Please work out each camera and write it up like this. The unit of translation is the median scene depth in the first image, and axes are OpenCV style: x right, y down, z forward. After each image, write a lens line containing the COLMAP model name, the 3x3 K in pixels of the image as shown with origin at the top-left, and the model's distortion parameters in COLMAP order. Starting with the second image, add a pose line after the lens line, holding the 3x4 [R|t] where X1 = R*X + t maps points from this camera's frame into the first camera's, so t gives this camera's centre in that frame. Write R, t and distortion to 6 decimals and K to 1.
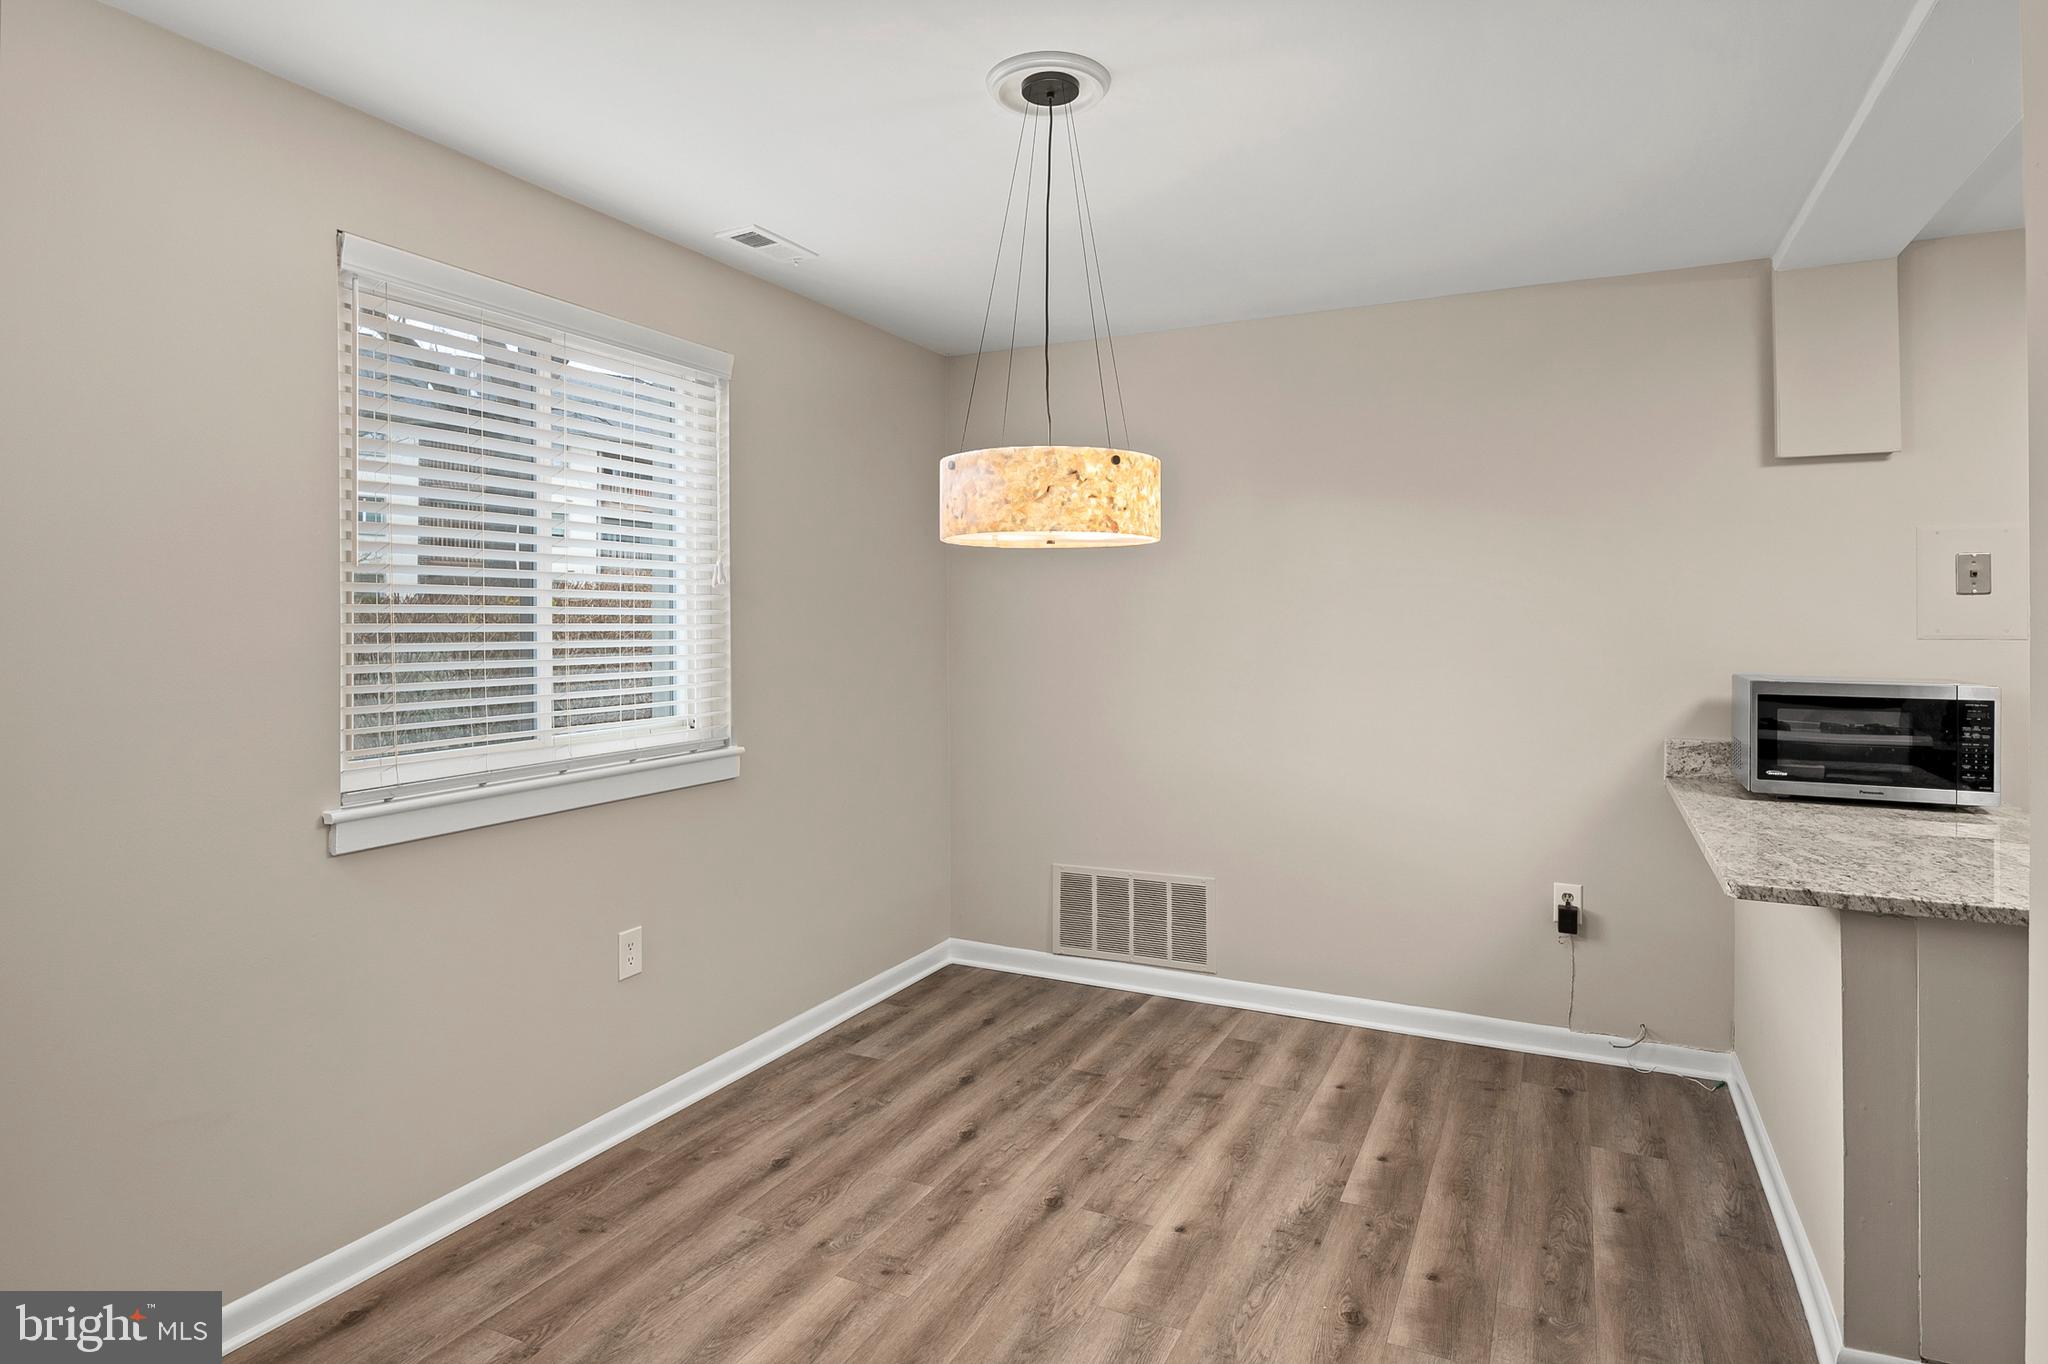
lens RADIAL K [[1117.1, 0, 1023.8], [0, 1117.1, 614.7], [0, 0, 1]] dist [-0.000107, -0.000603]
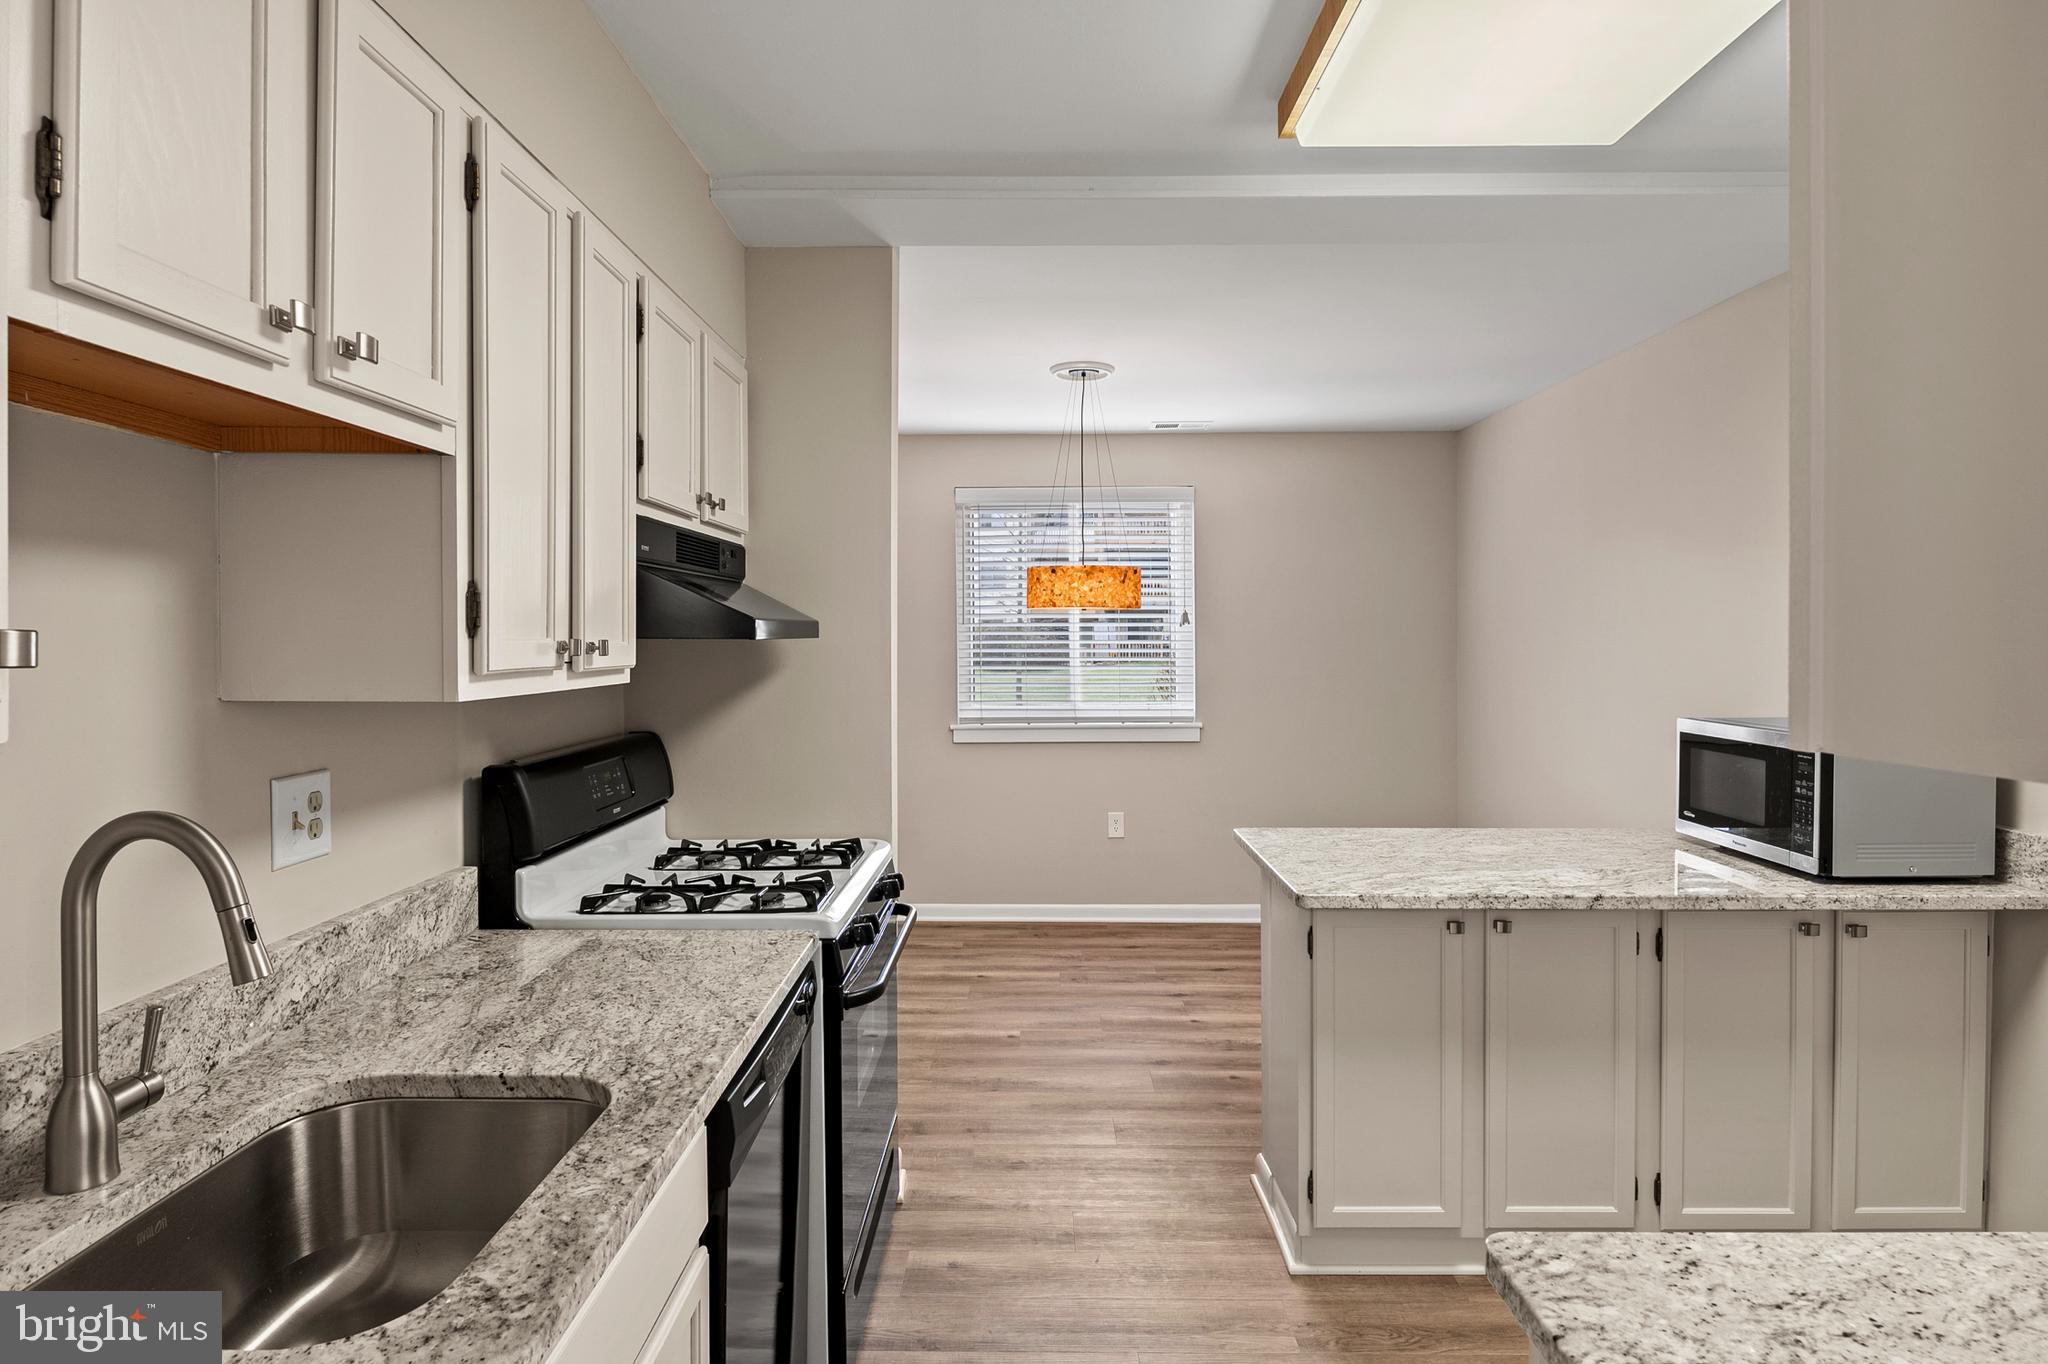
lens RADIAL K [[1107.3, 0, 1018.9], [0, 1107.3, 644.6], [0, 0, 1]] dist [-0.002187, -0.004093]
pose [[0.430834, 0.006606, -0.902407, 1.247093], [0.005786, 0.999932, 0.010083, -0.018126], [0.902412, -0.009565, 0.430767, 0.058743]]
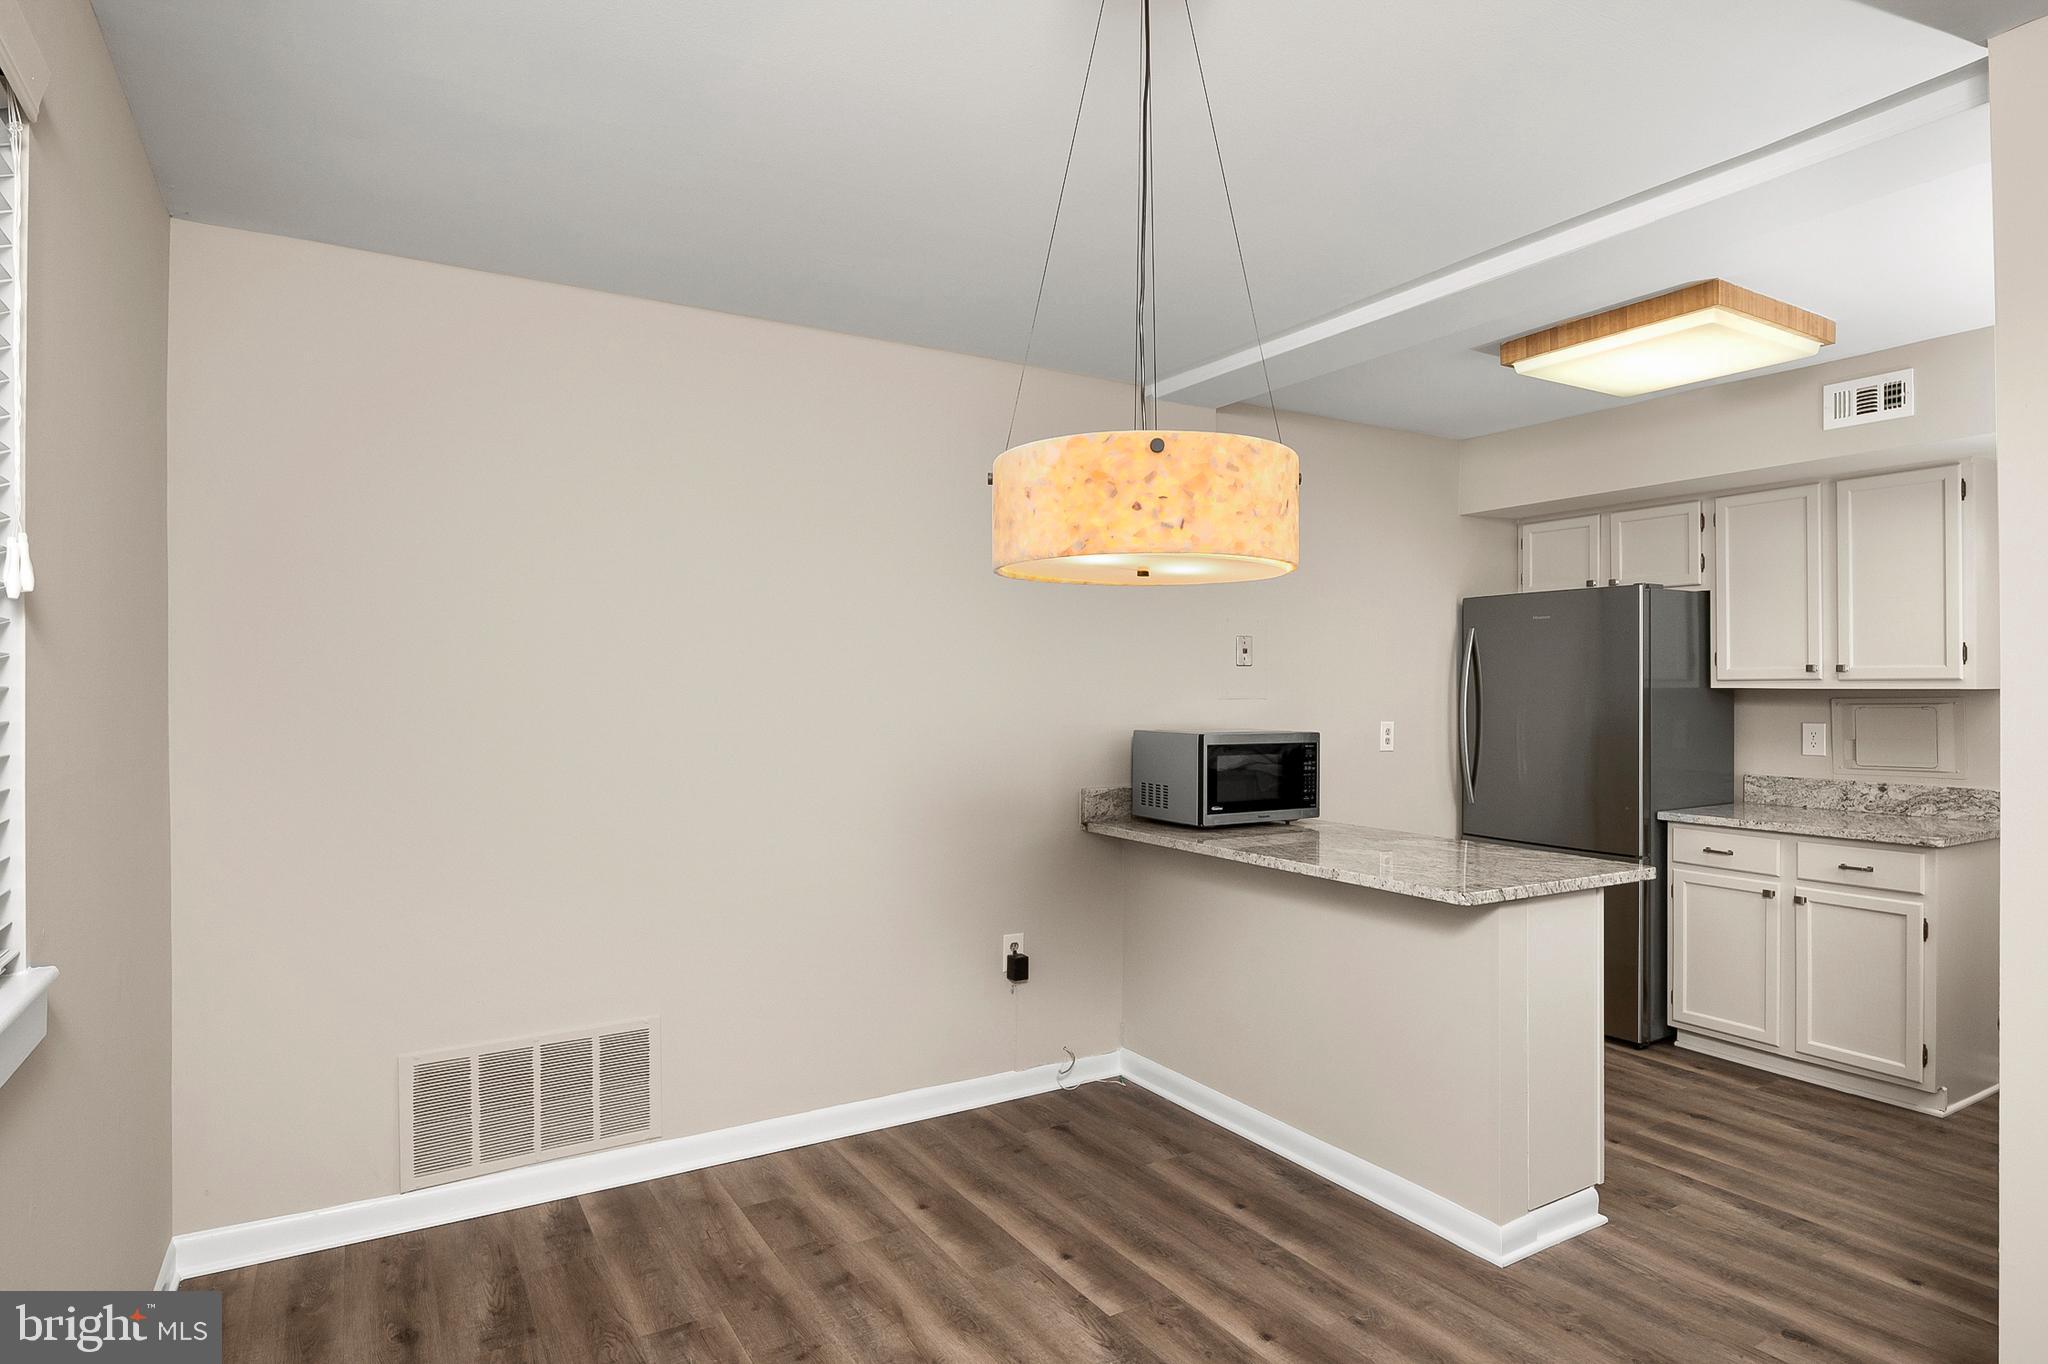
lens RADIAL K [[1113.7, 0, 1024.0], [0, 1113.7, 682.0], [0, 0, 1]] dist [-0.001691, -0.000730]
pose [[0.545386, 0.004586, 0.838172, -0.446622], [-0.007055, 0.999975, -0.000881, 0.004682], [-0.838155, -0.005433, 0.545405, 0.480413]]
